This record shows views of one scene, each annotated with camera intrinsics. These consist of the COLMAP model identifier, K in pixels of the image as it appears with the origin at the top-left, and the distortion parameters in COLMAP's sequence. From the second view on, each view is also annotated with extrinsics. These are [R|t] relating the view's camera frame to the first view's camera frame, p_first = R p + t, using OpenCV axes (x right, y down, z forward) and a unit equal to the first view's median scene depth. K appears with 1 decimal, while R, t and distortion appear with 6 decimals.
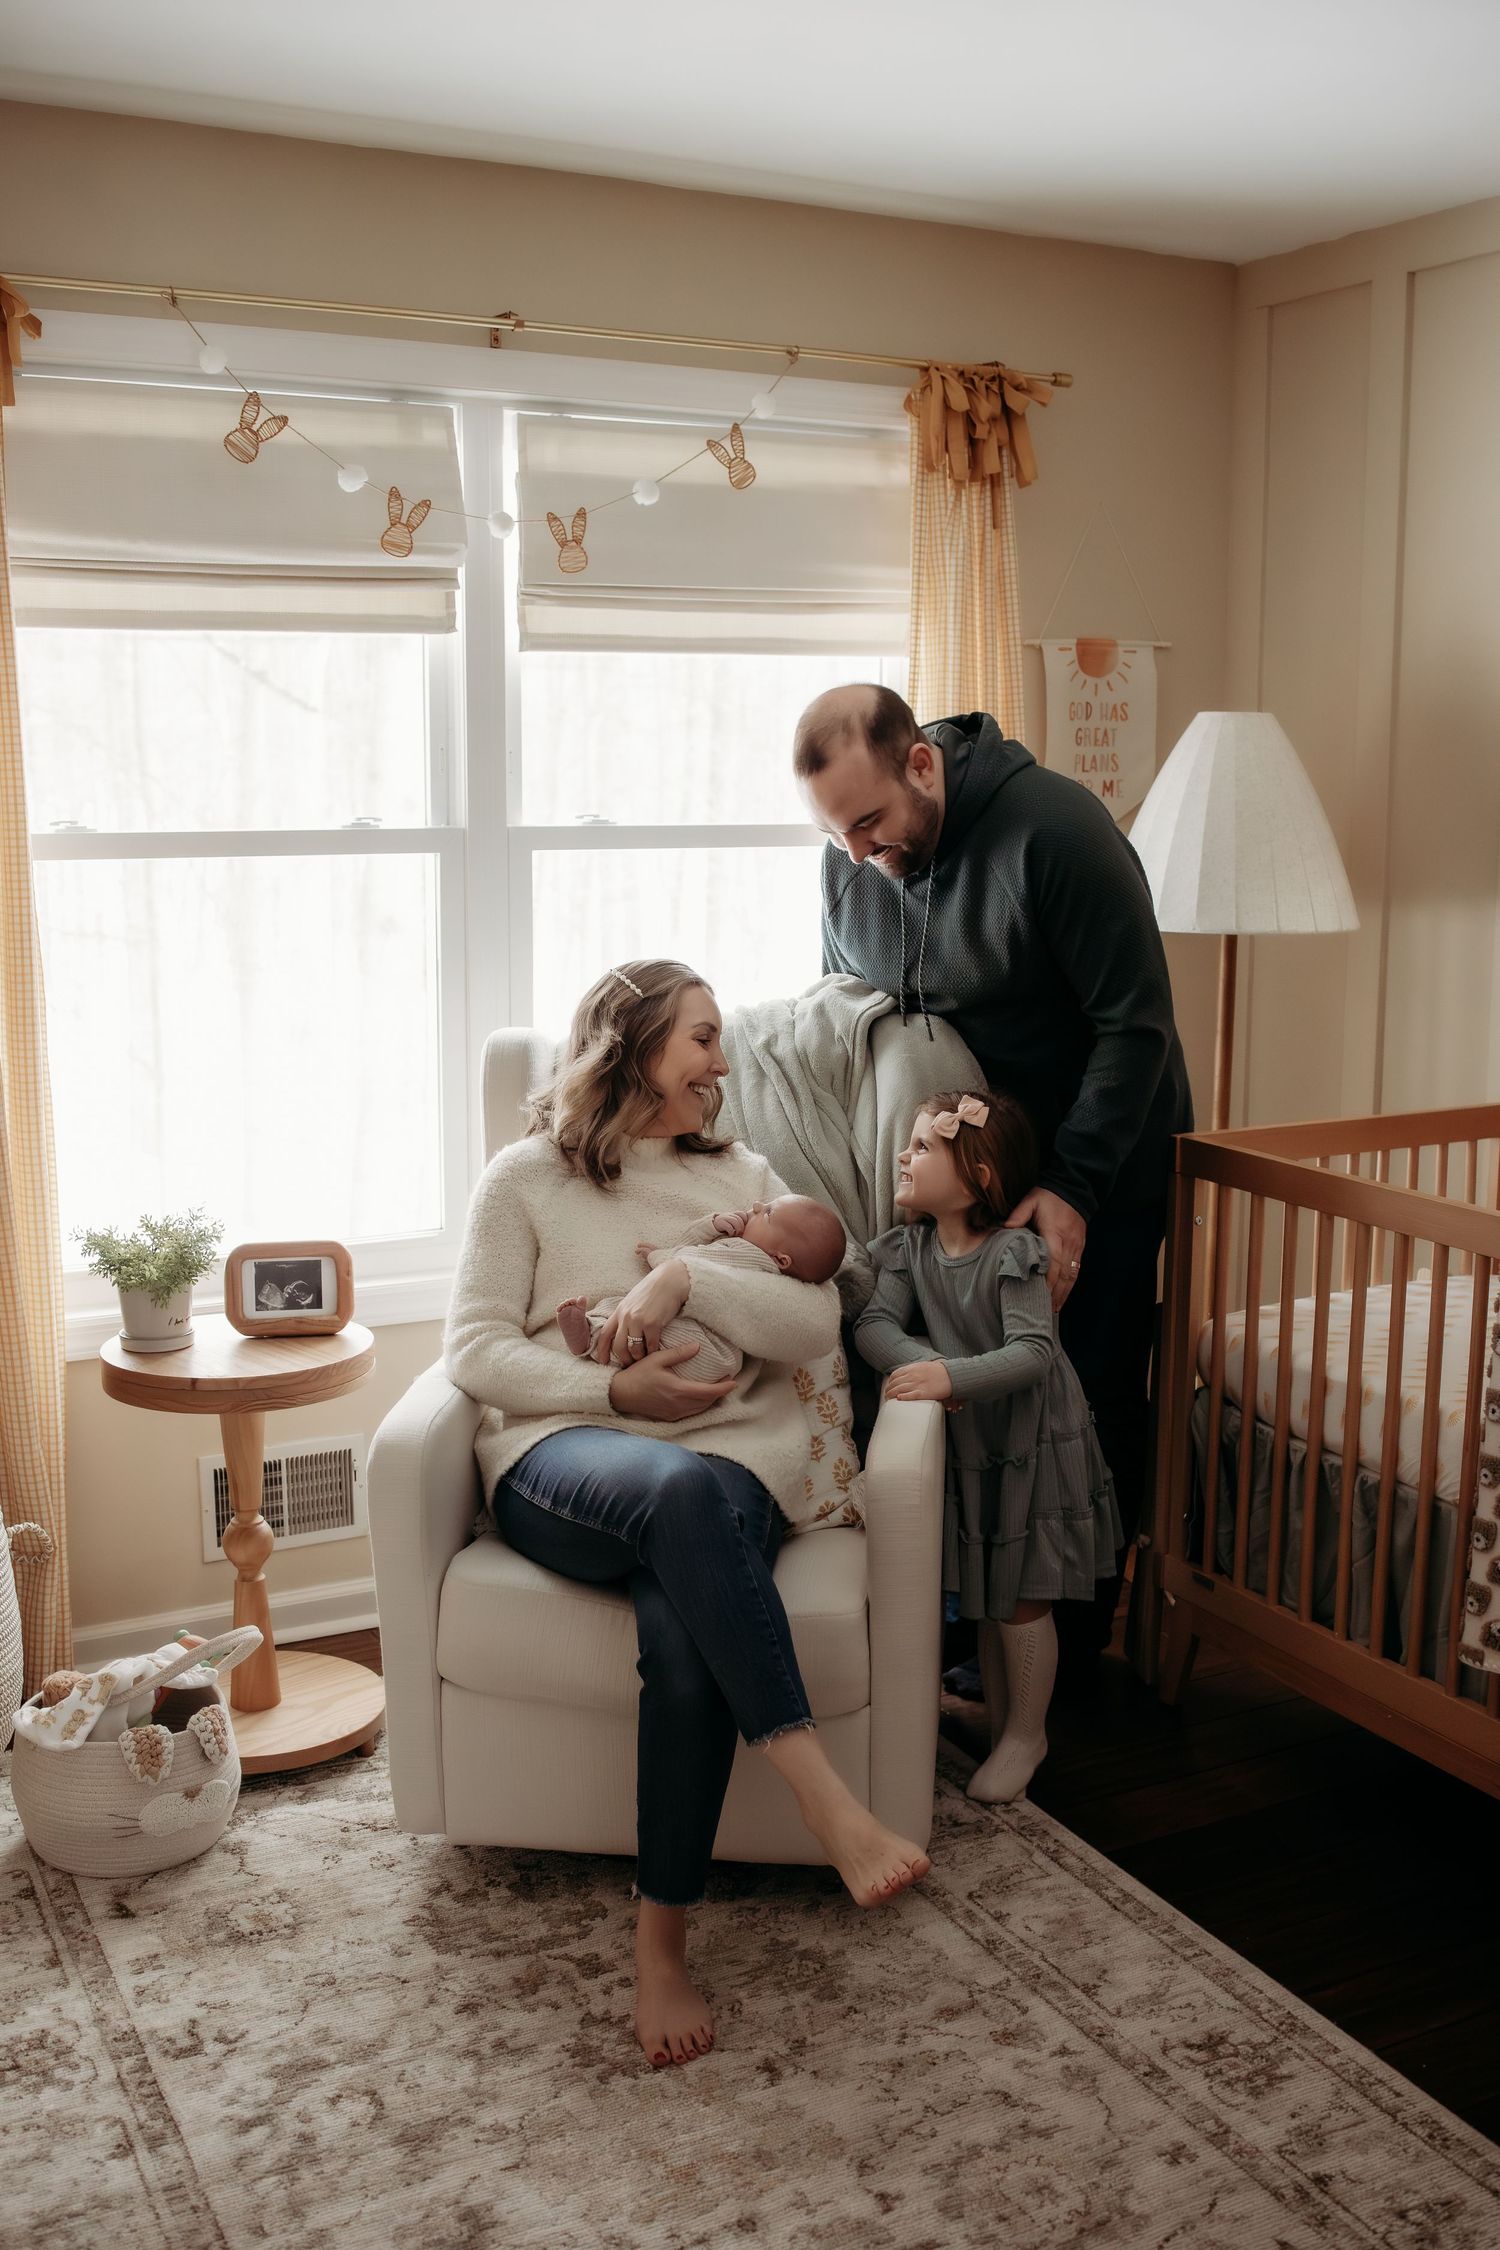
lens RADIAL K [[2237.6, 0, 750.0], [0, 2237.6, 1125.0], [0, 0, 1]] dist [0.139312, 0.001513]
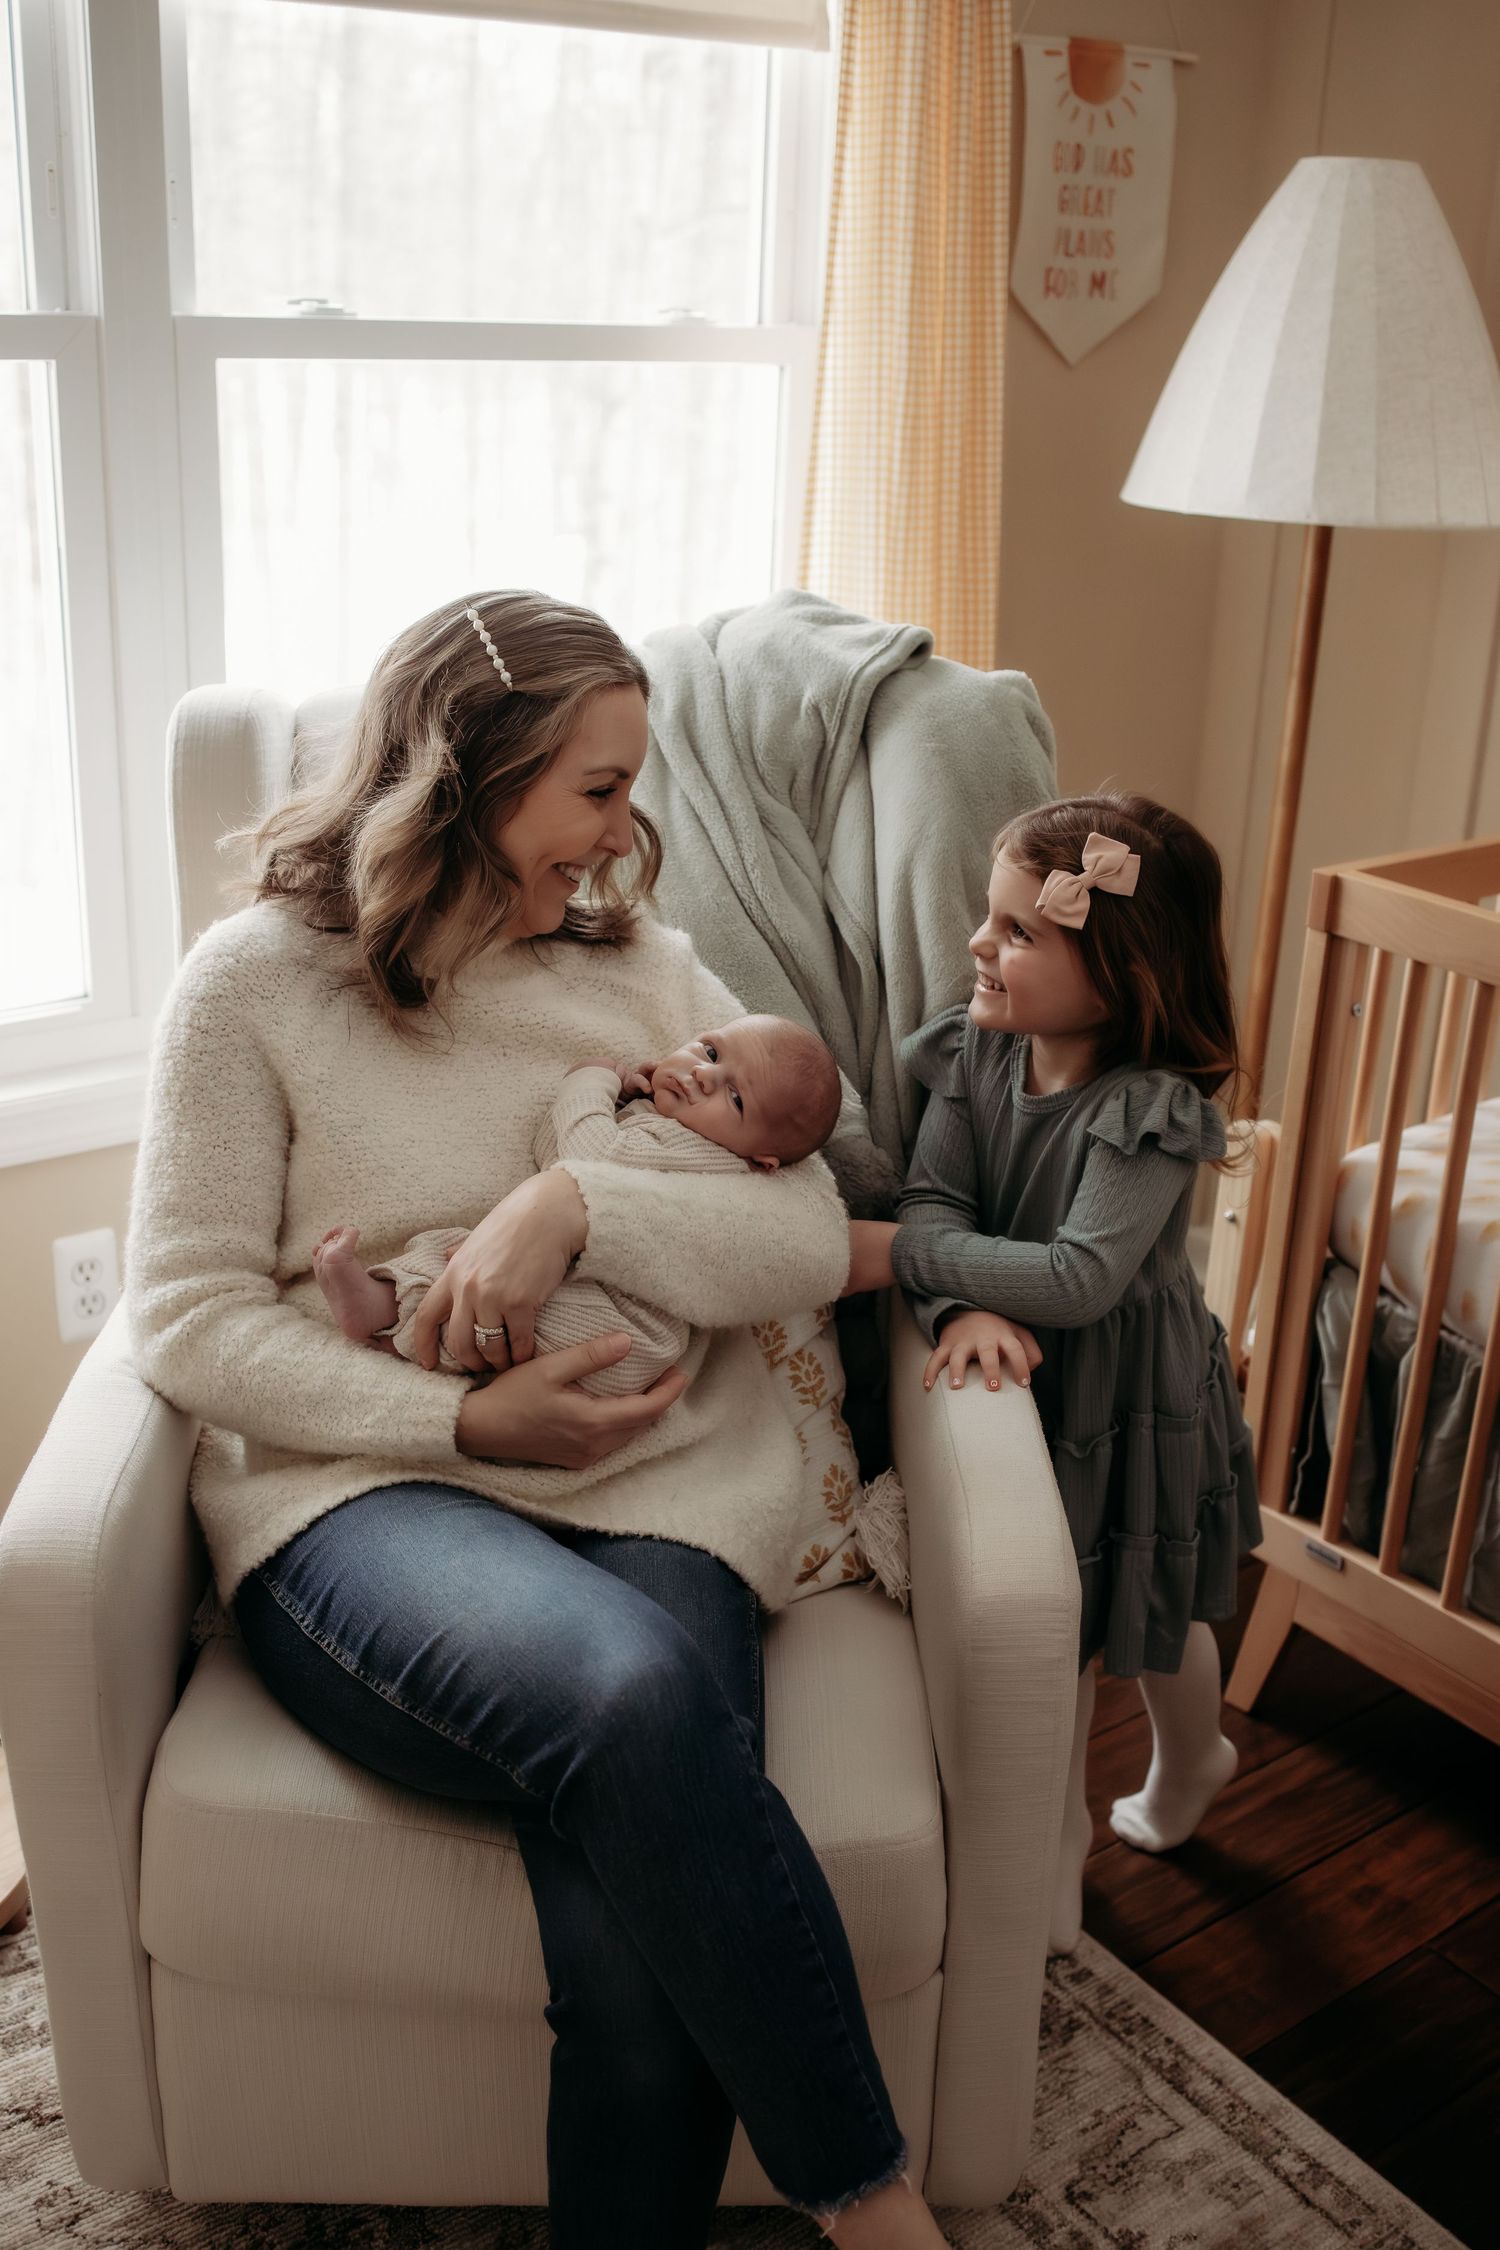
lens RADIAL K [[2375.2, 0, 750.0], [0, 2375.2, 1125.0], [0, 0, 1]] dist [0.067048, -0.119847]
pose [[0.989678, -0.018803, 0.142069, -0.067837], [-0.007422, 0.983299, 0.181846, -0.050626], [-0.143115, -0.181024, 0.973010, 0.427185]]
